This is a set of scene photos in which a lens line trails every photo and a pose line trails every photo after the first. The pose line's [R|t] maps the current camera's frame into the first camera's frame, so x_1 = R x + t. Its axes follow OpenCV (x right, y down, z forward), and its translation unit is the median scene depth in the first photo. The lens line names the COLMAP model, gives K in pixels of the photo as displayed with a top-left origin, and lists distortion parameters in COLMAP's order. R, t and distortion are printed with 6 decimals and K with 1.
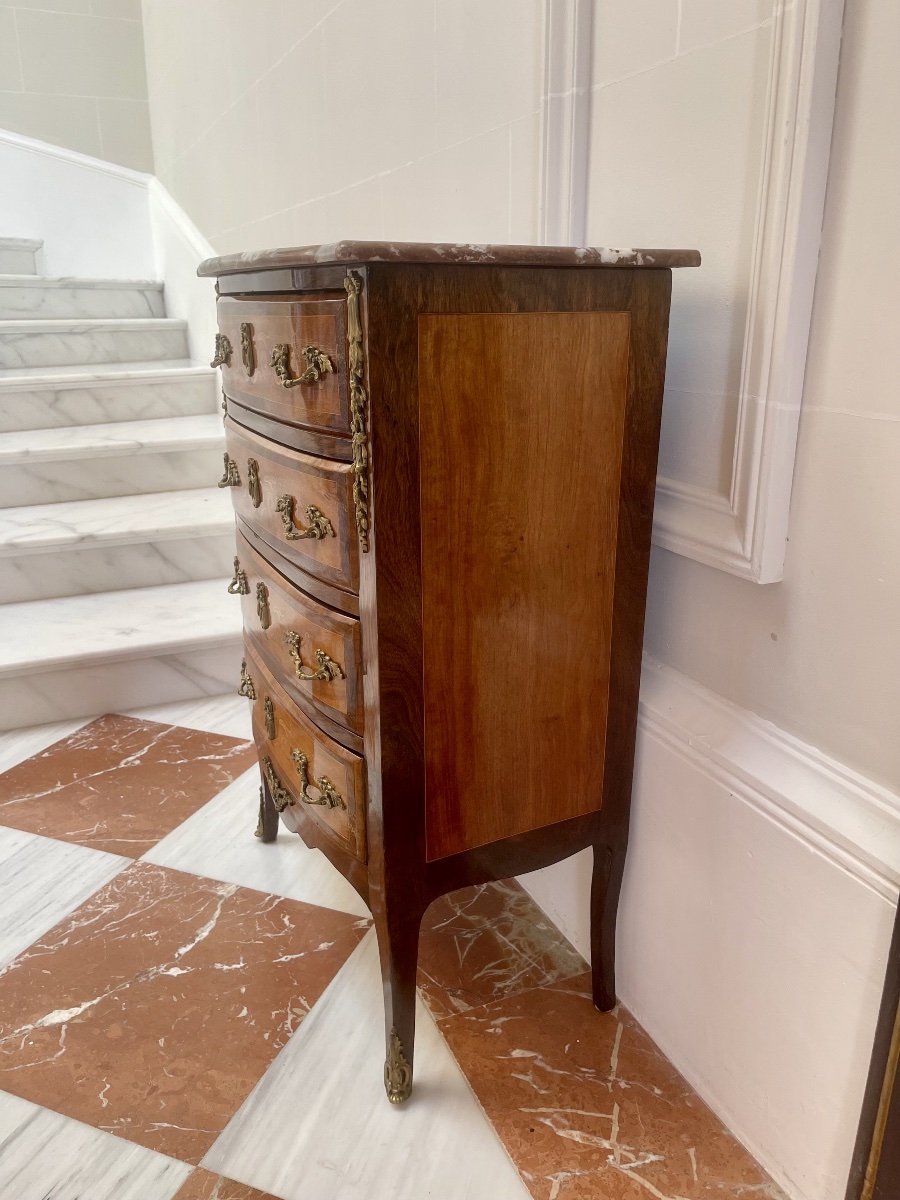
lens RADIAL K [[912.8, 0, 452.6], [0, 912.8, 602.6], [0, 0, 1]] dist [0.060024, -0.087742]
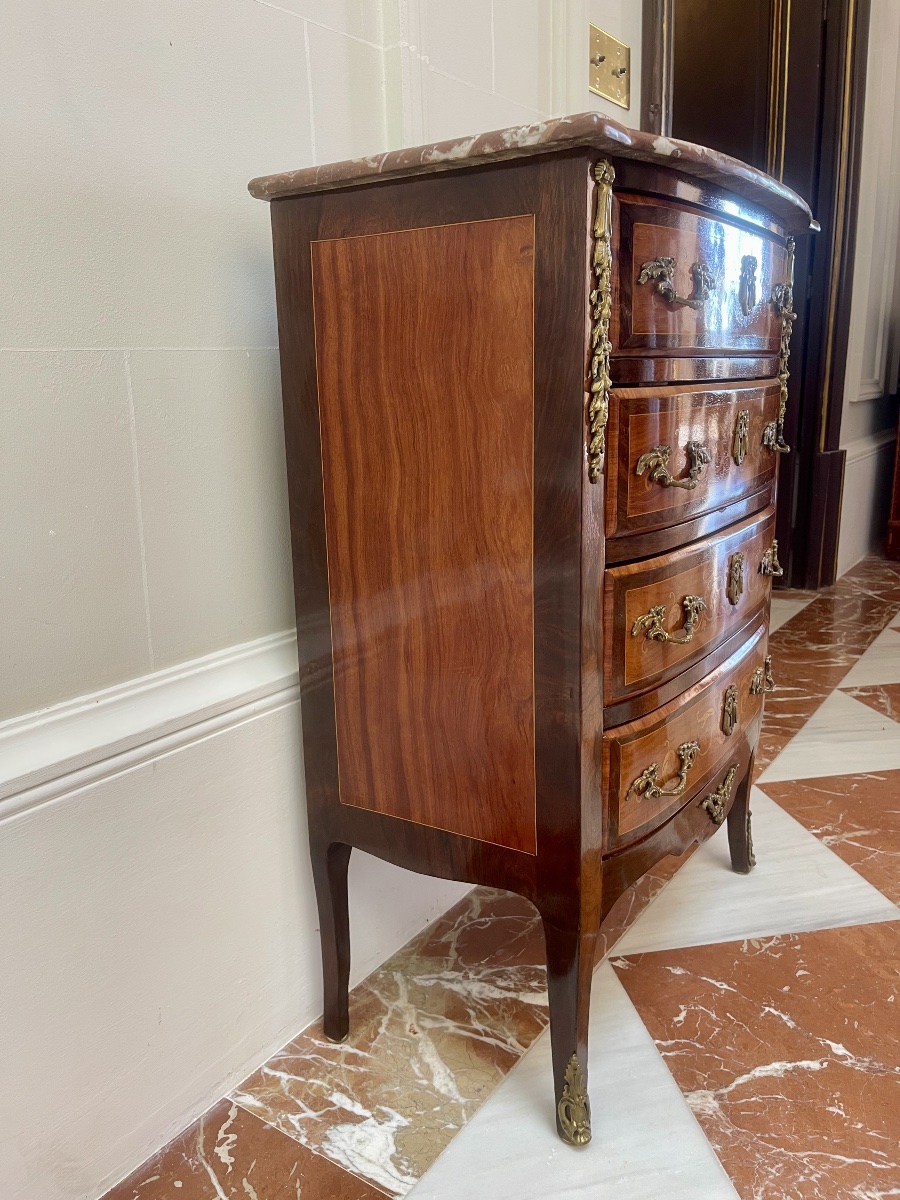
lens RADIAL K [[912.8, 0, 457.4], [0, 912.8, 598.6], [0, 0, 1]] dist [0.060024, -0.087742]
pose [[-0.523871, -0.188644, 0.830646, -0.733194], [0.290573, 0.877096, 0.382452, -0.360833], [-0.800703, 0.441719, -0.404670, 1.437191]]
